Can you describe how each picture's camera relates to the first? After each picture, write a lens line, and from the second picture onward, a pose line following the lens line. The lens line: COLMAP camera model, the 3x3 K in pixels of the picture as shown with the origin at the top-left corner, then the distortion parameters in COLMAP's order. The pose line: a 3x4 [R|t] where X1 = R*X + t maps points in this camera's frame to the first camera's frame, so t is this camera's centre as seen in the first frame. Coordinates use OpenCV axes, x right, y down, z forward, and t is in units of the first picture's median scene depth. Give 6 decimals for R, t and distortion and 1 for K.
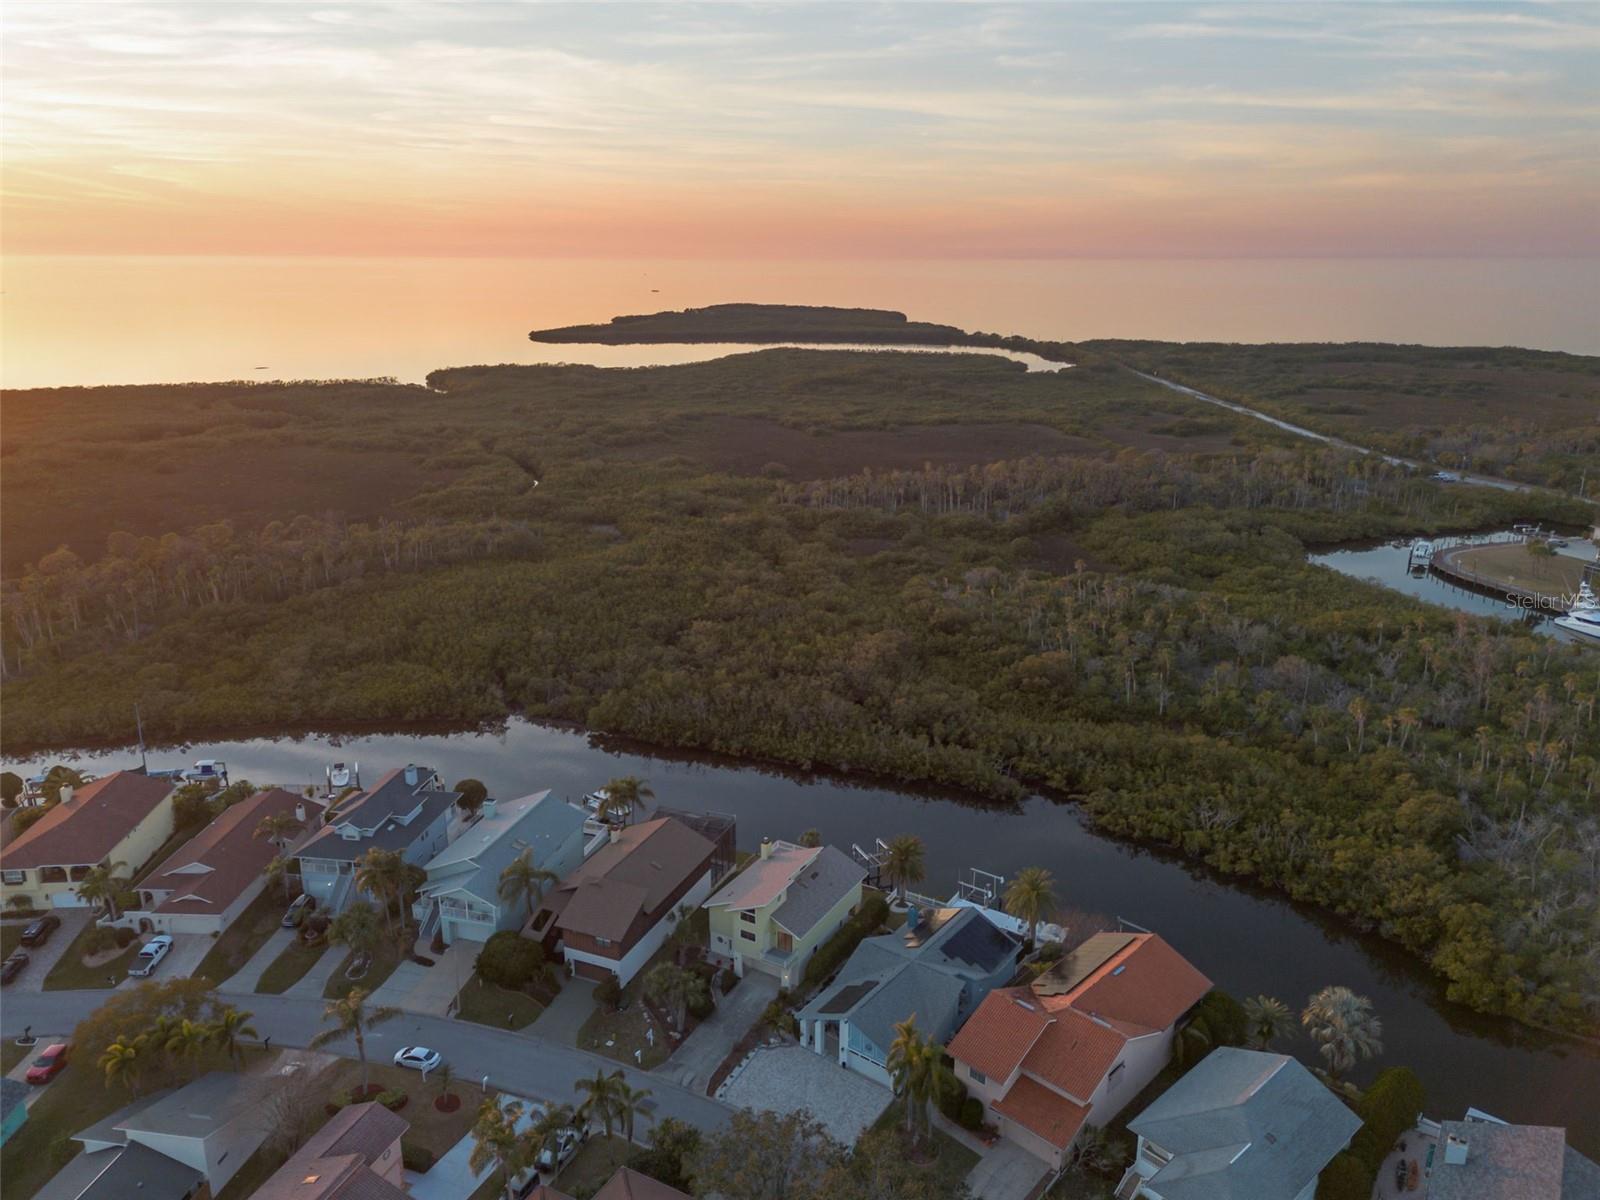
lens RADIAL K [[1155.3, 0, 808.7], [0, 1155.3, 587.8], [0, 0, 1]] dist [0.091852, -0.104578]
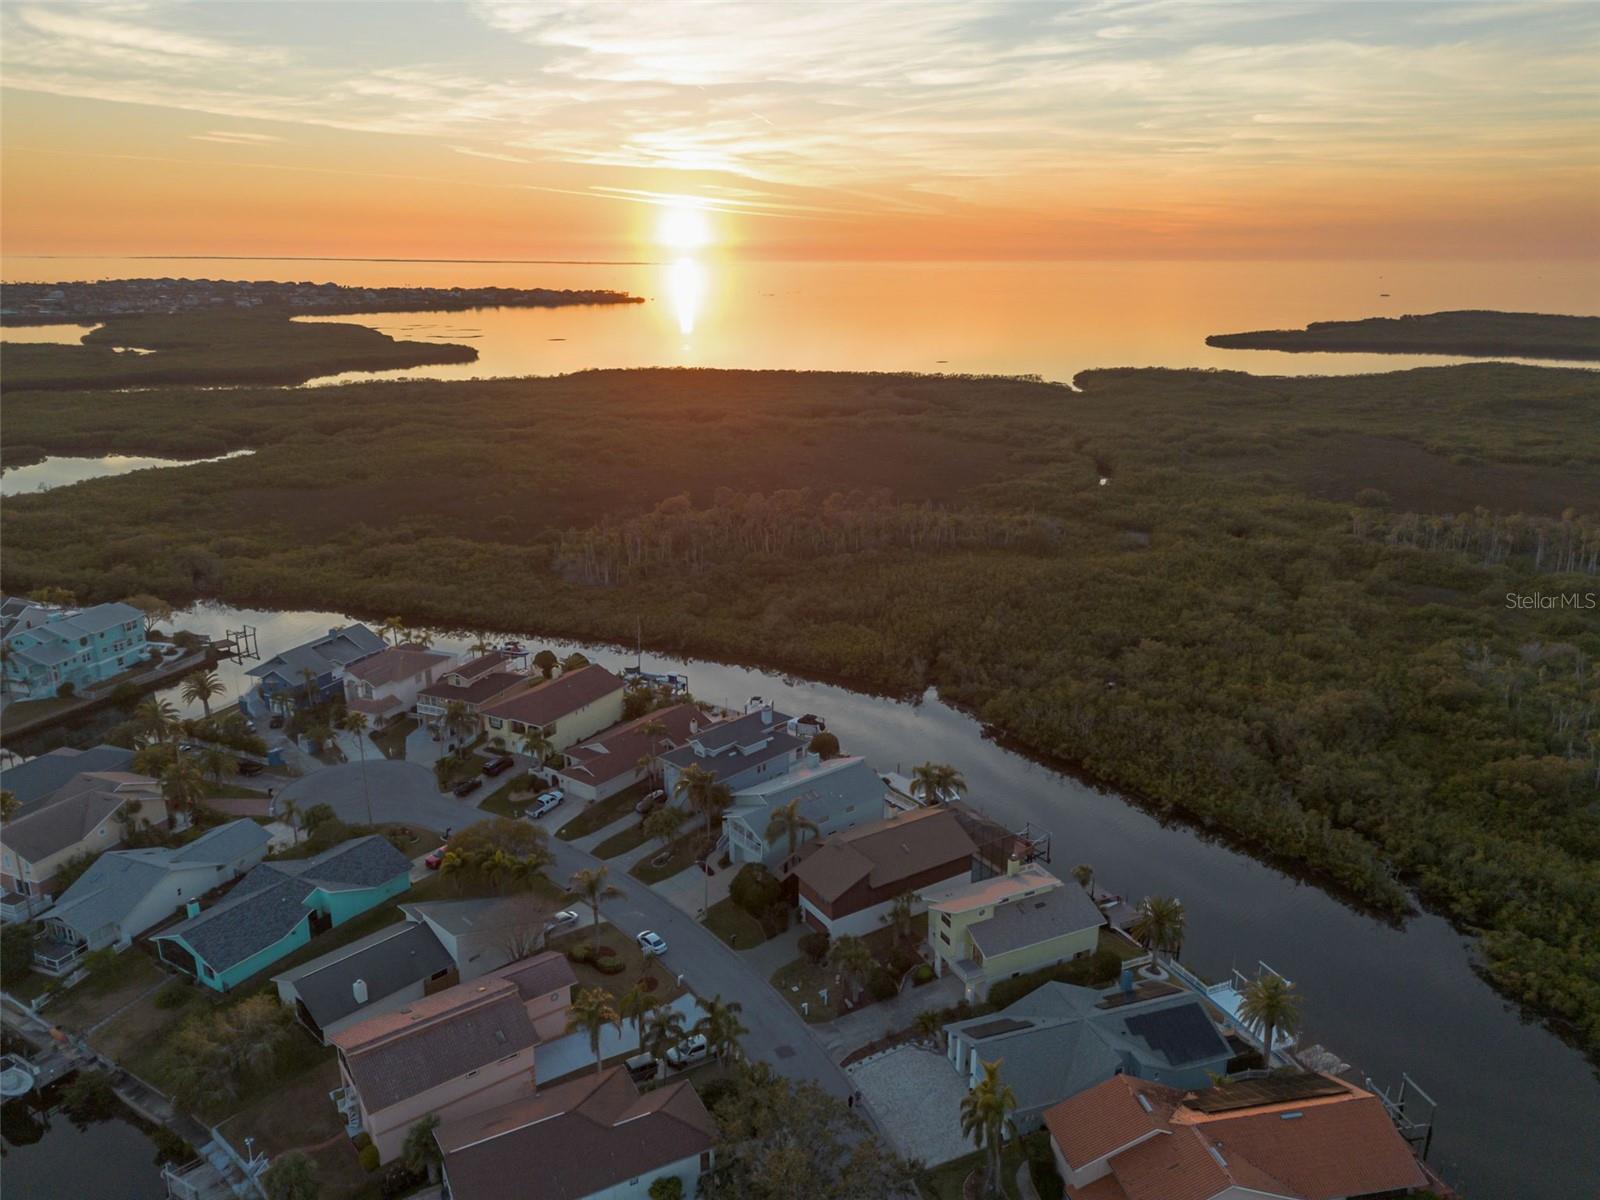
lens RADIAL K [[1137.7, 0, 800.0], [0, 1137.7, 600.0], [0, 0, 1]] dist [0.064257, -0.057609]
pose [[0.825825, 0.162238, -0.540085, 0.224004], [-0.155971, 0.986074, 0.057721, -0.017366], [0.541929, 0.036570, 0.839629, 0.064904]]
